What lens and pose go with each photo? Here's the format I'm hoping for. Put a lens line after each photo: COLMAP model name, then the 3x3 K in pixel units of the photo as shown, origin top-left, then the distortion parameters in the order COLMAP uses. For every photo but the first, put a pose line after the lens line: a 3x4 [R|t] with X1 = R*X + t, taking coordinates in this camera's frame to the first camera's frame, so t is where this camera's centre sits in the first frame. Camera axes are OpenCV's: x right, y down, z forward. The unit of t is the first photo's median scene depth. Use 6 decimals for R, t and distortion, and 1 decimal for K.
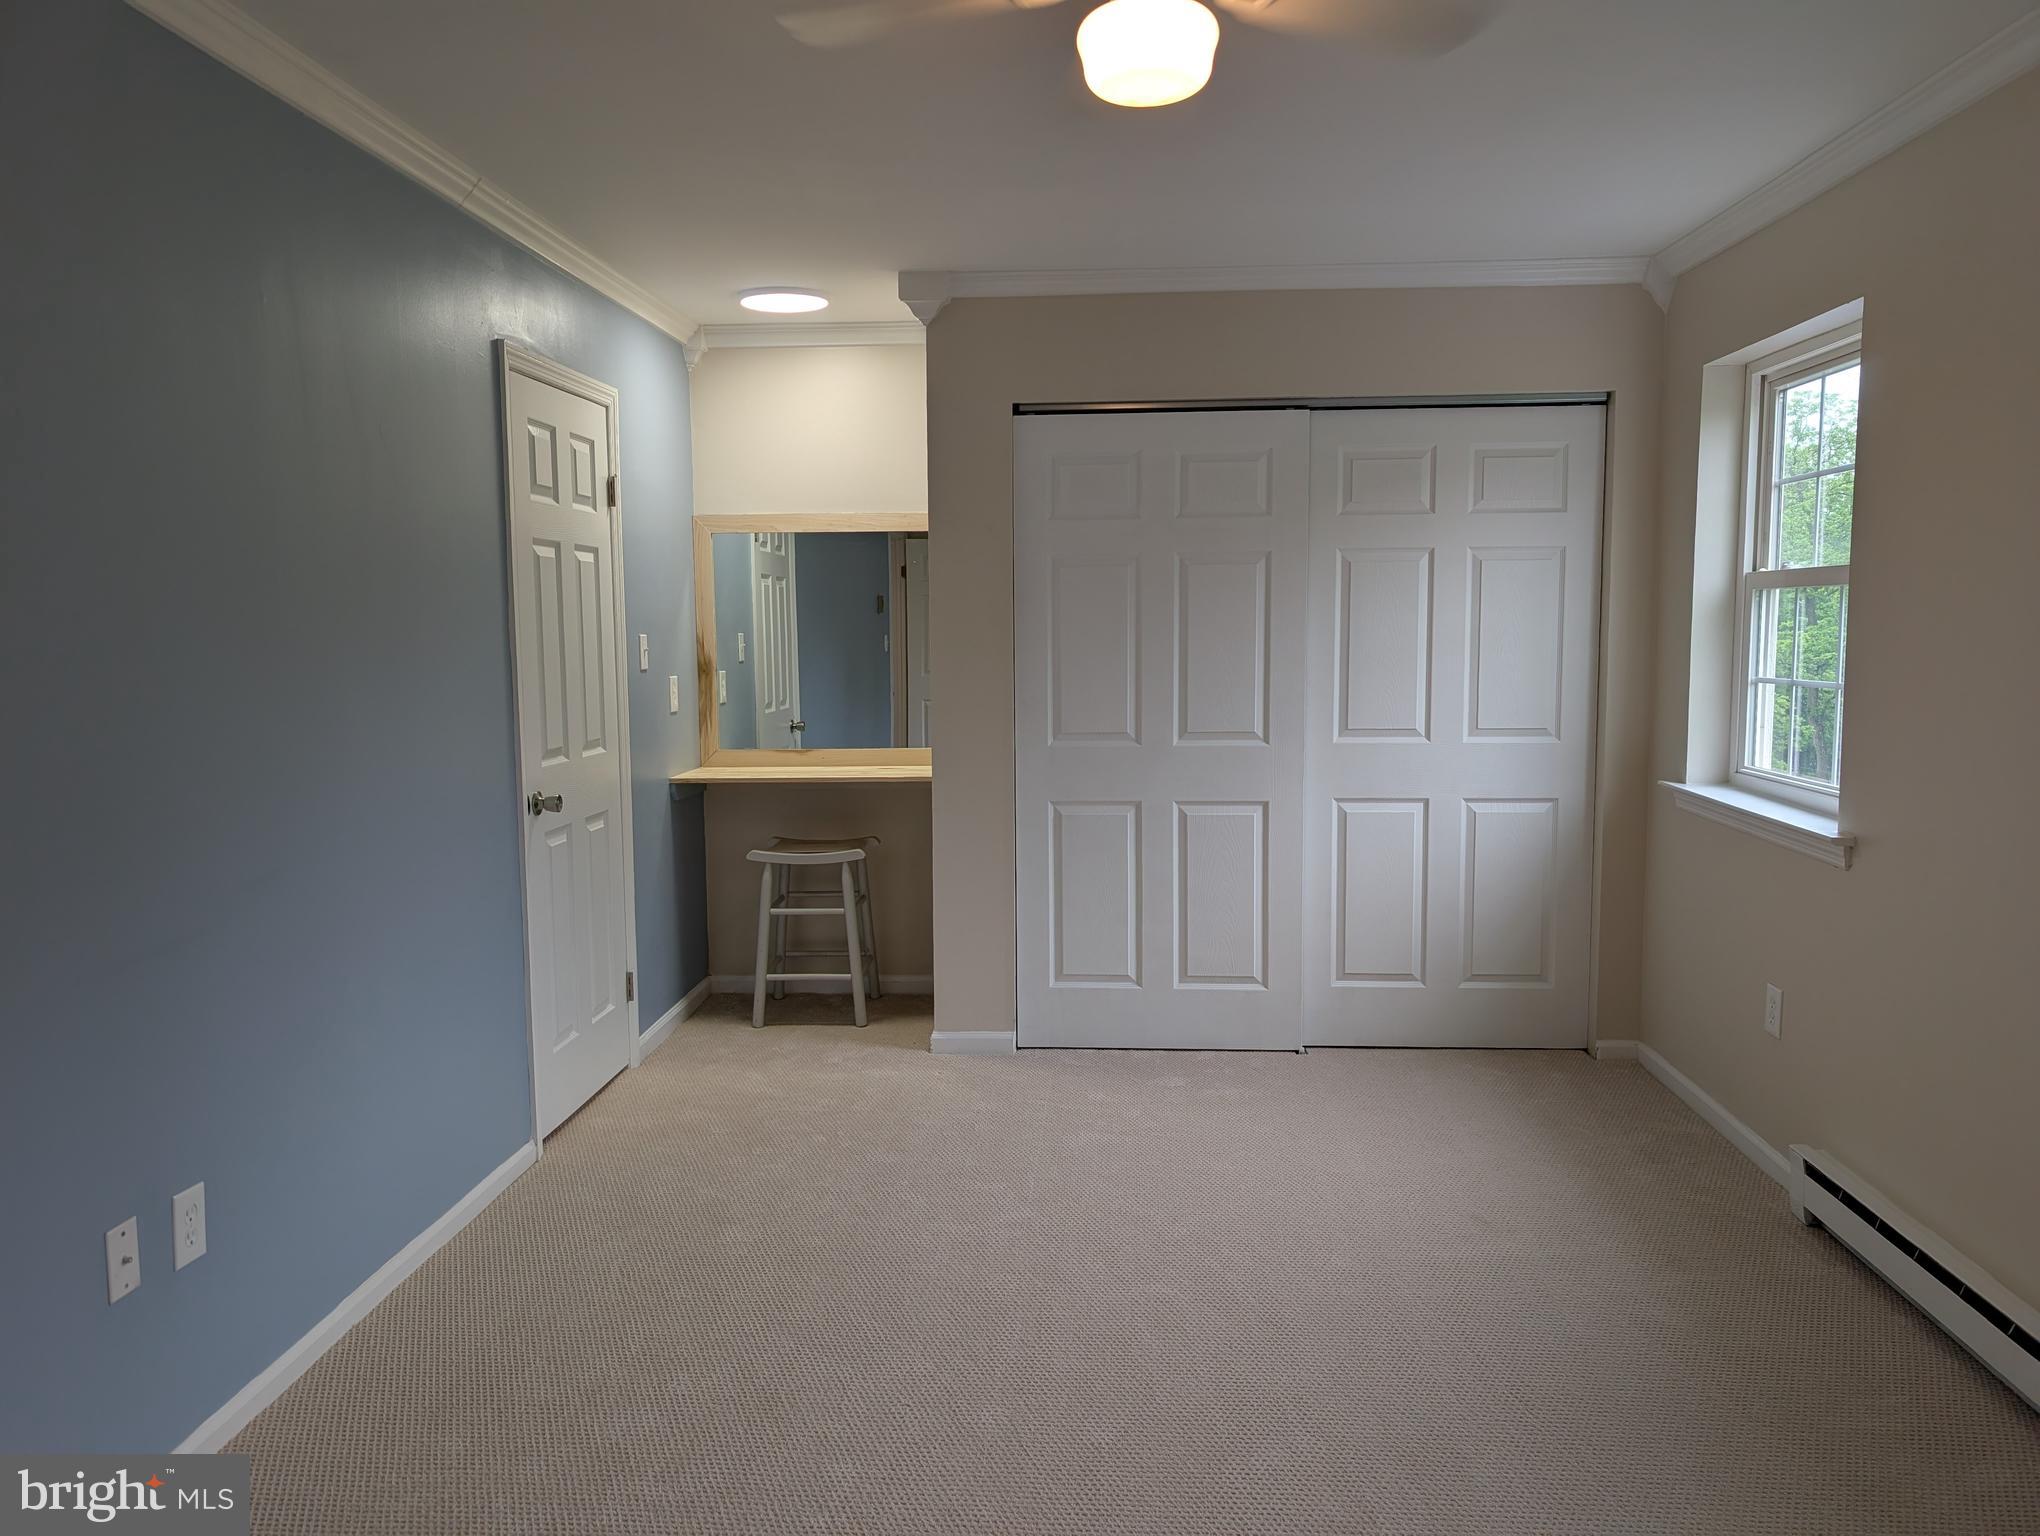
lens RADIAL K [[1459.5, 0, 1020.0], [0, 1459.5, 768.0], [0, 0, 1]] dist [0.067571, -0.111037]
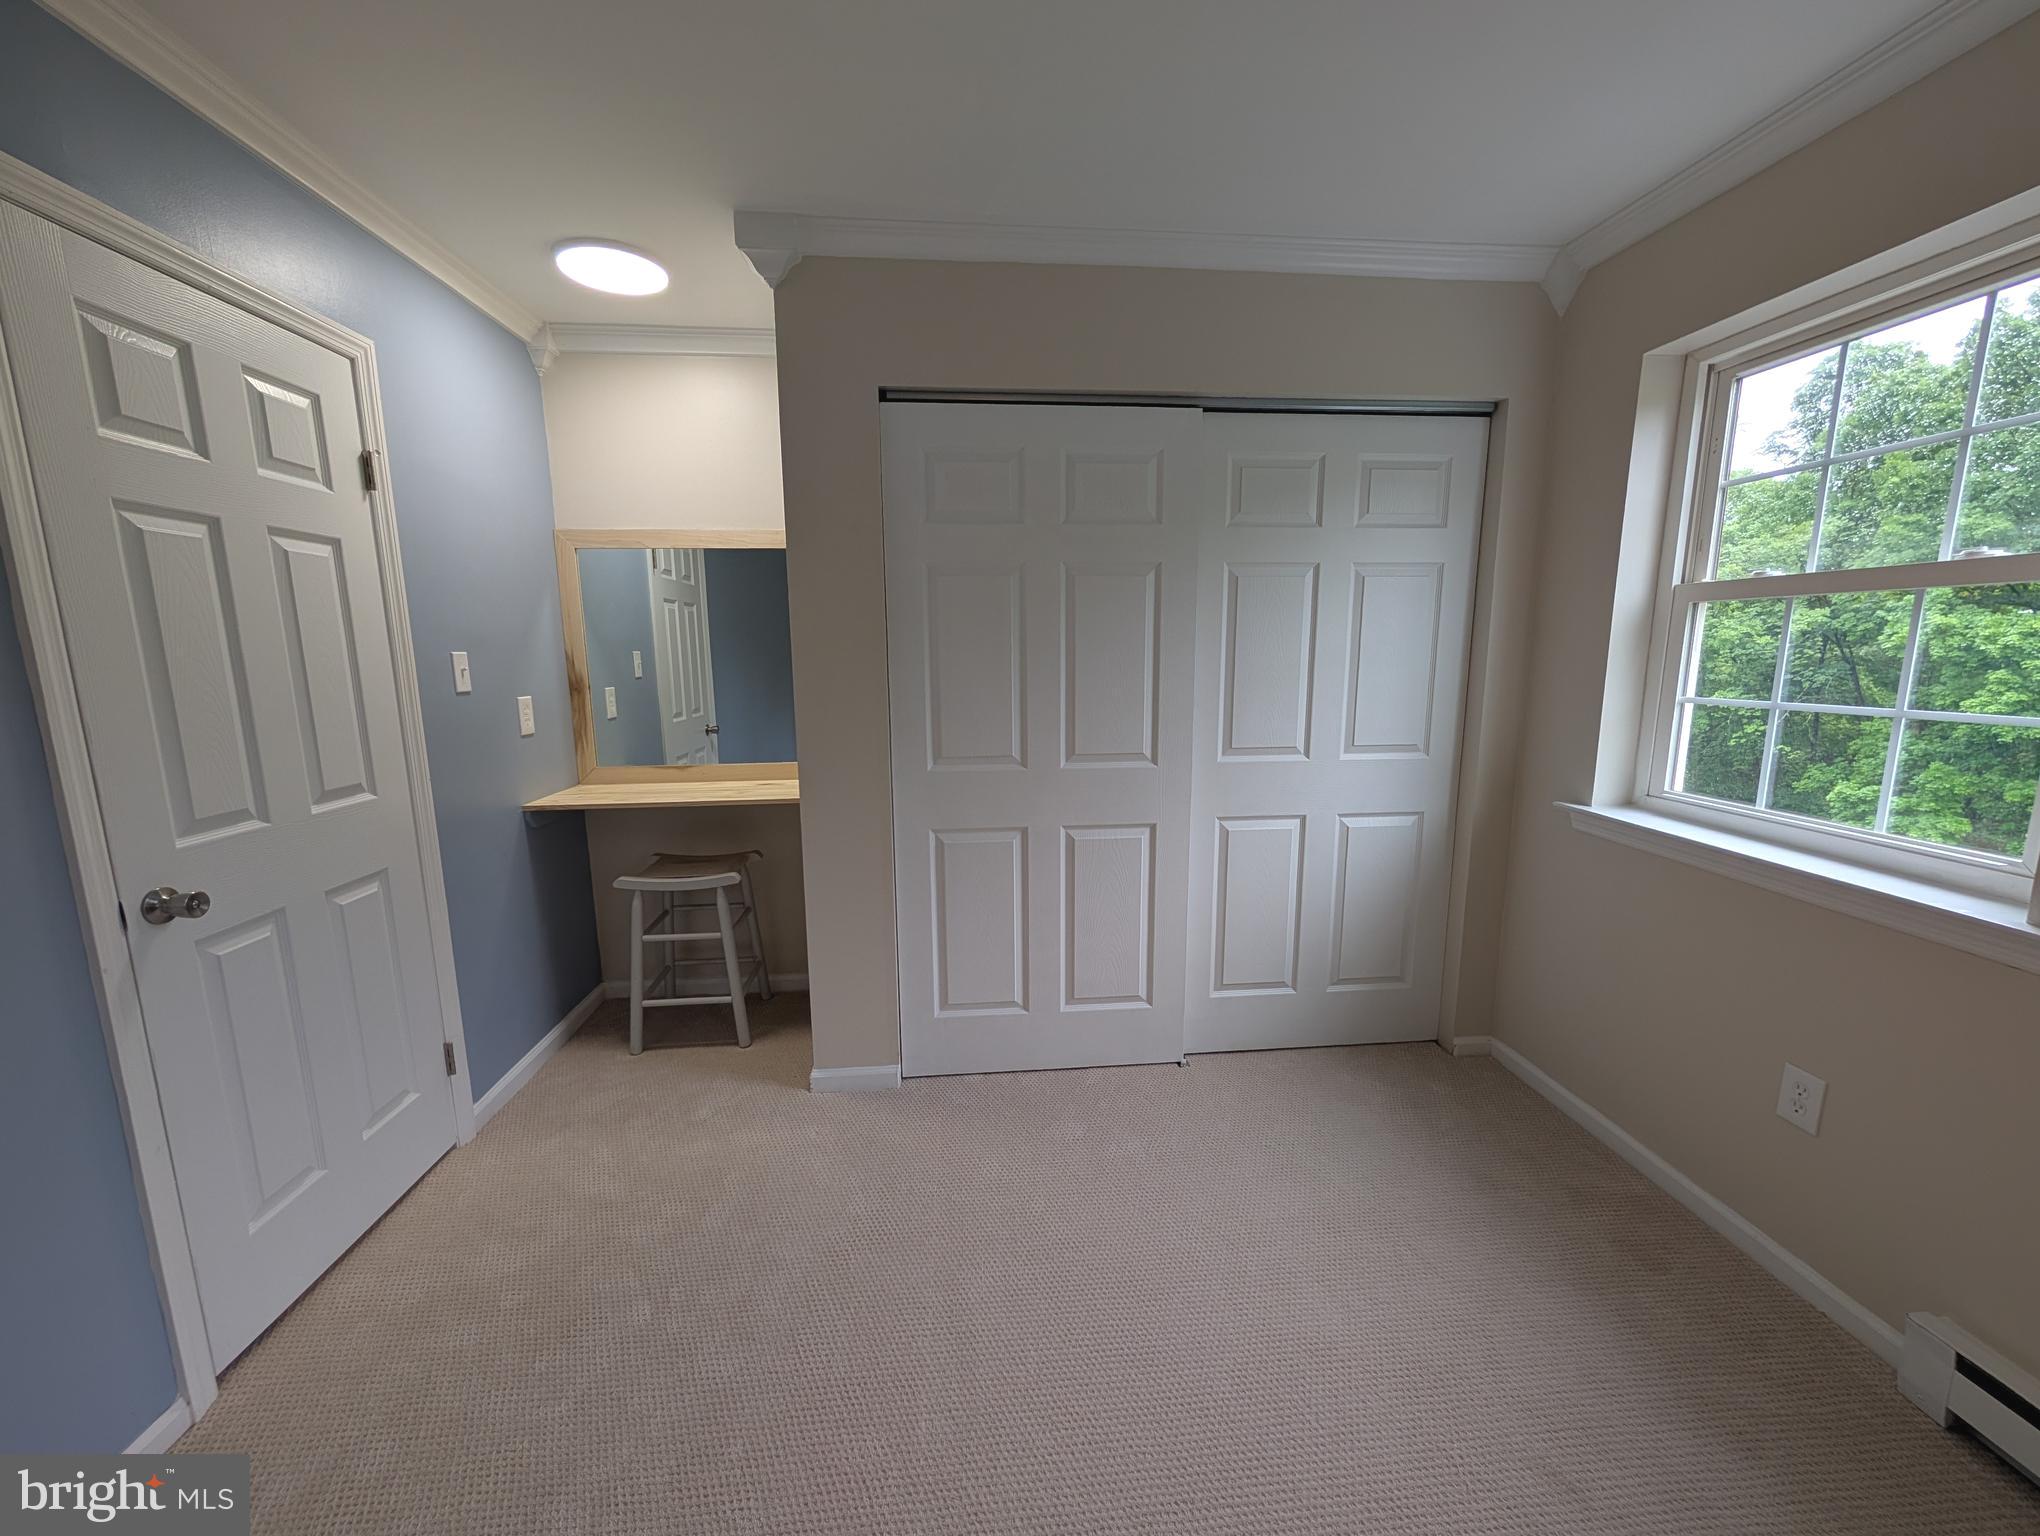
lens RADIAL K [[773.3, 0, 1021.2], [0, 773.3, 773.8], [0, 0, 1]] dist [0.000658, -0.000162]
pose [[0.988861, -0.023293, 0.147009, 0.005546], [0.013971, 0.997844, 0.064132, -0.044377], [-0.148186, -0.061364, 0.987054, 0.501507]]
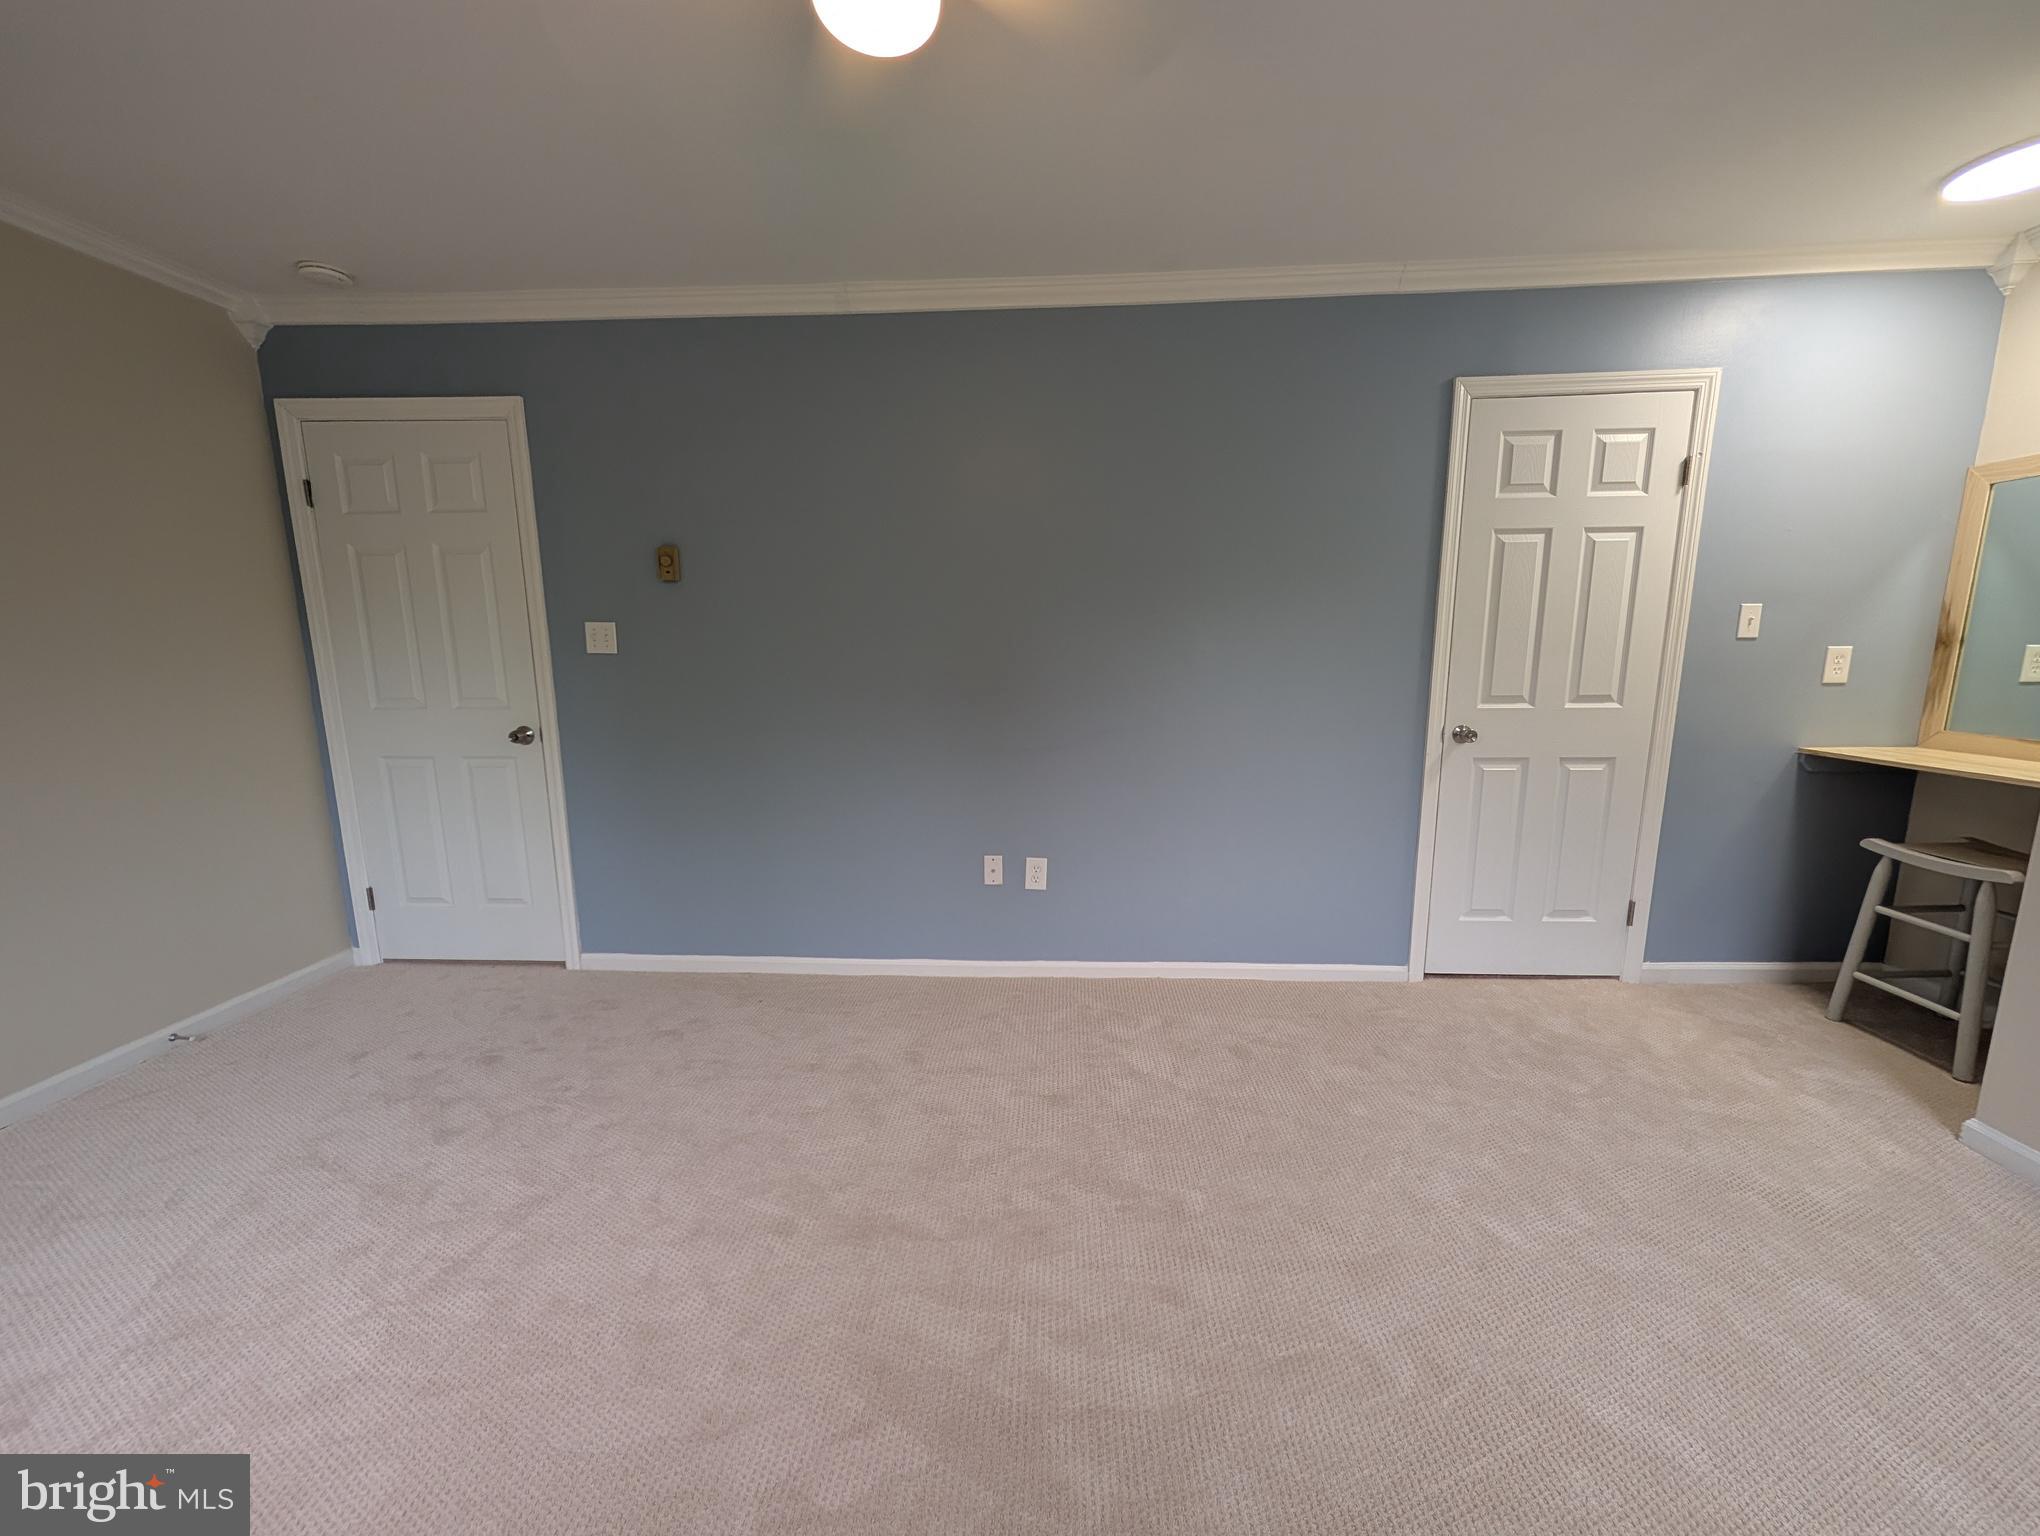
lens RADIAL K [[773.3, 0, 1021.2], [0, 773.3, 773.8], [0, 0, 1]] dist [0.000658, -0.000162]
pose [[0.012200, 0.173904, -0.984687, 0.306265], [-0.085349, 0.981348, 0.172257, -0.023303], [0.996276, 0.081941, 0.026815, 0.489360]]
